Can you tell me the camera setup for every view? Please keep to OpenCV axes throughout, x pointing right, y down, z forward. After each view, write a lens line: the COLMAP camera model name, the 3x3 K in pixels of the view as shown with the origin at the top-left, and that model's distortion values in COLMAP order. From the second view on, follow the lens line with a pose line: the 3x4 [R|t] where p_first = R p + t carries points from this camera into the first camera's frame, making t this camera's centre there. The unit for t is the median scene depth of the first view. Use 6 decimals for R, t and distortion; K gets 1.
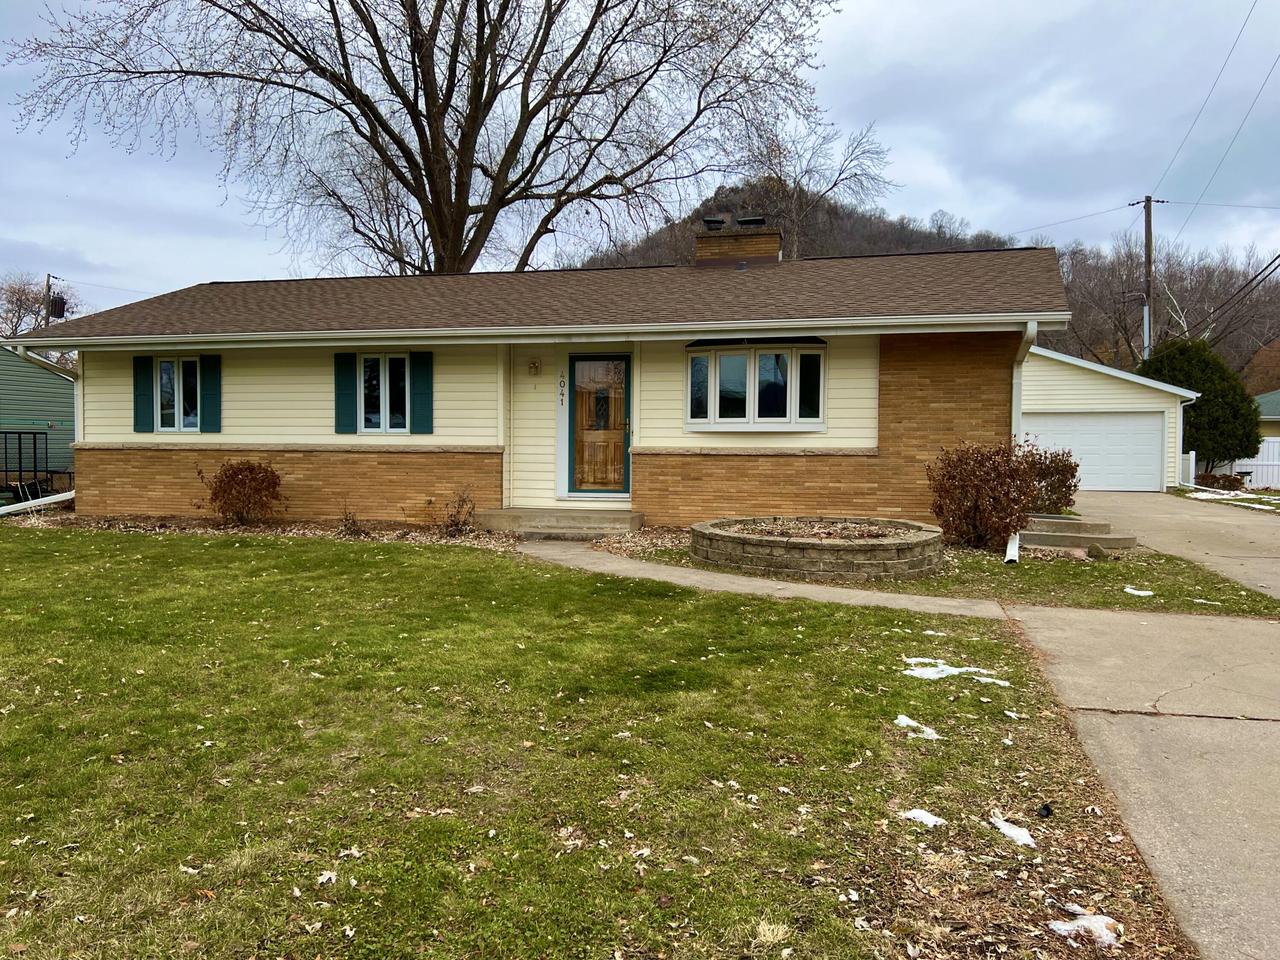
lens RADIAL K [[979.5, 0, 640.0], [0, 979.5, 480.0], [0, 0, 1]] dist [0.097531, -0.138466]
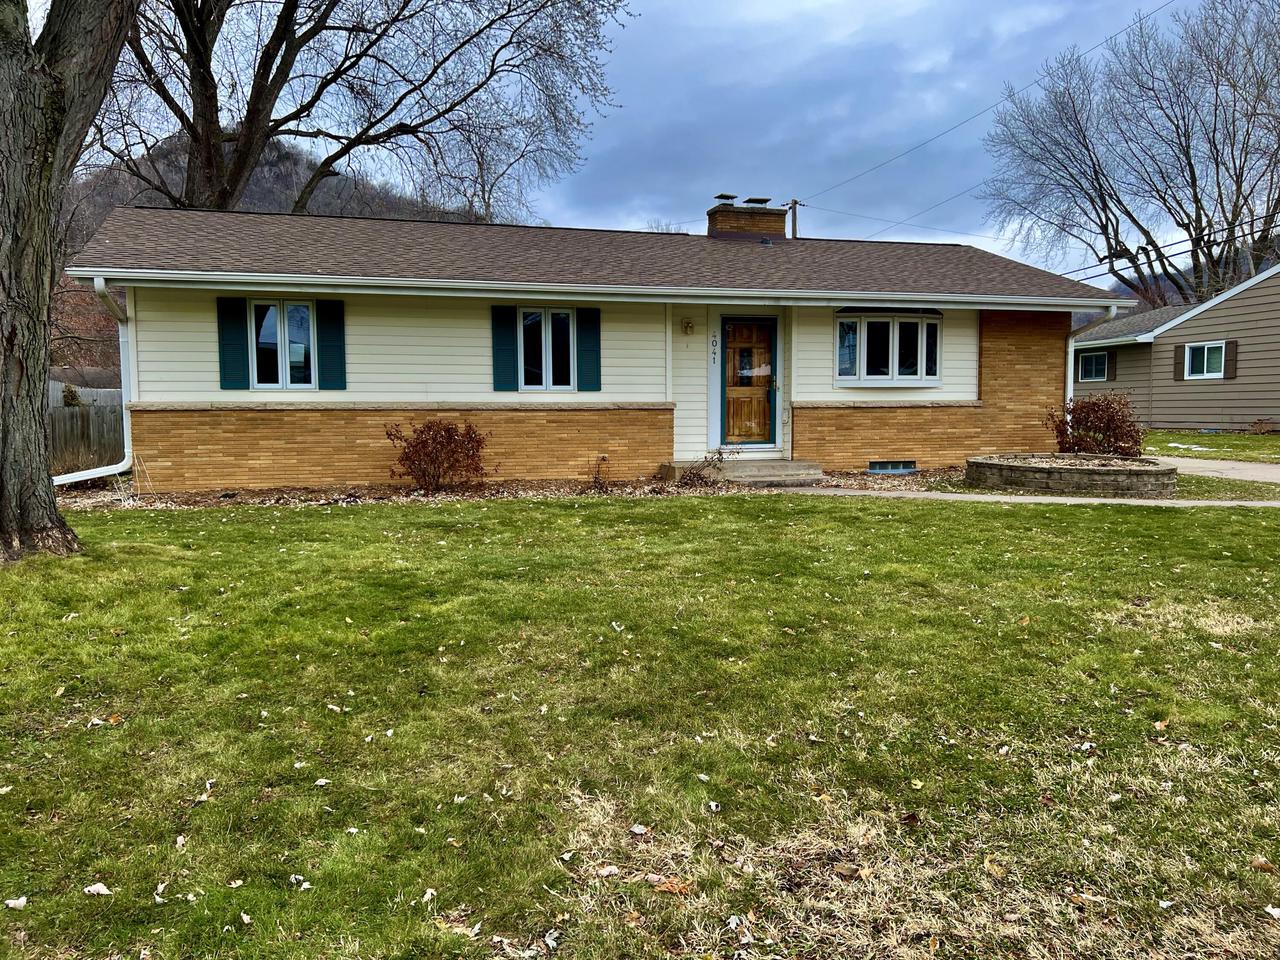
lens RADIAL K [[979.5, 0, 640.0], [0, 979.5, 480.0], [0, 0, 1]] dist [0.097531, -0.138466]
pose [[0.857219, -0.048851, 0.512630, -0.701122], [0.027046, 0.998387, 0.049916, -0.005013], [-0.514242, -0.028925, 0.857157, 0.121942]]
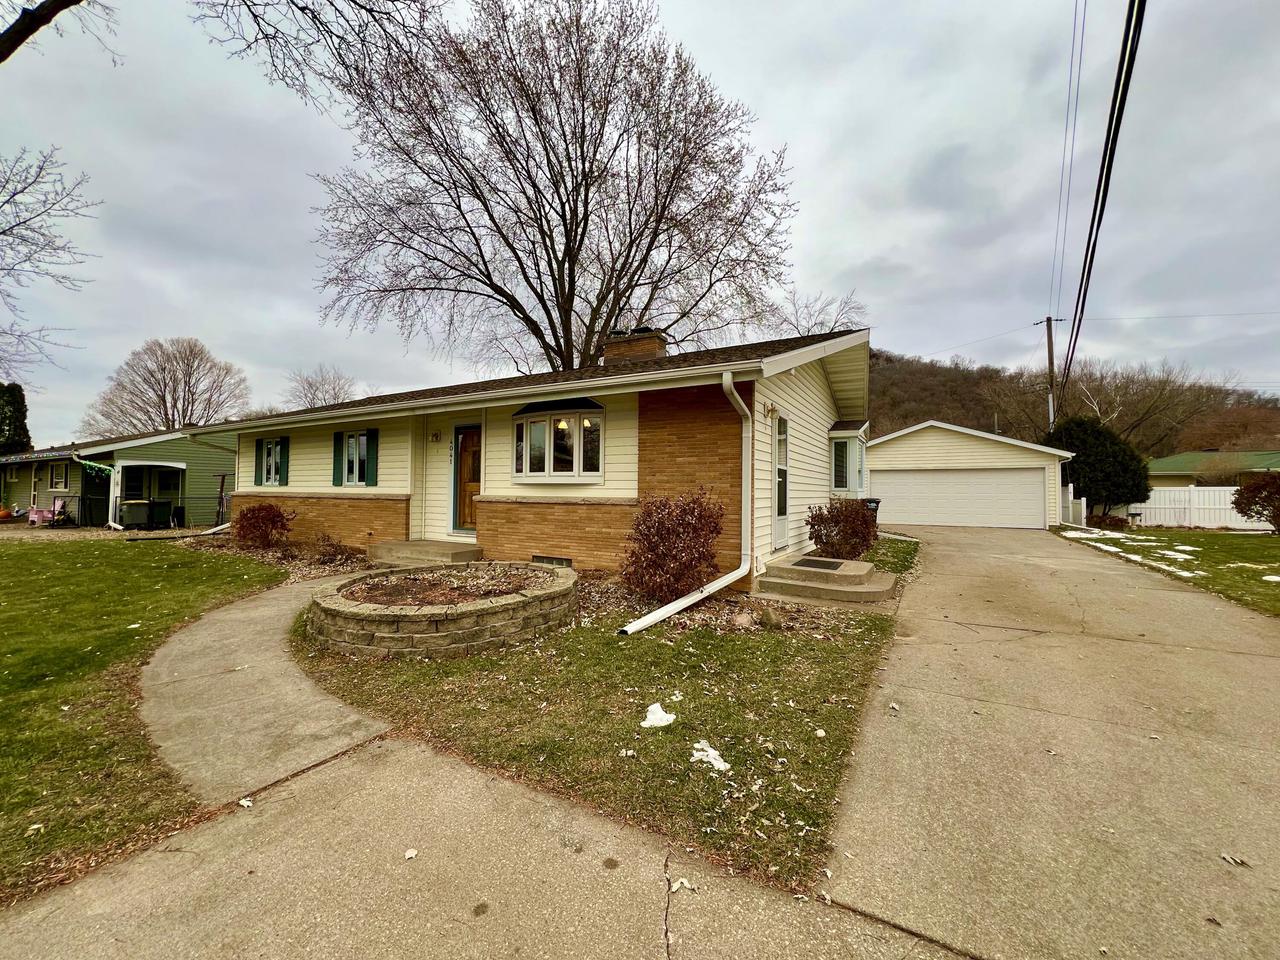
lens RADIAL K [[515.2, 0, 640.0], [0, 515.2, 480.0], [0, 0, 1]] dist [0.002767, 0.000067]
pose [[0.965404, -0.004206, -0.260725, 0.353131], [-0.010387, 0.998456, -0.054568, -0.018939], [0.260552, 0.055389, 0.963870, 0.387817]]
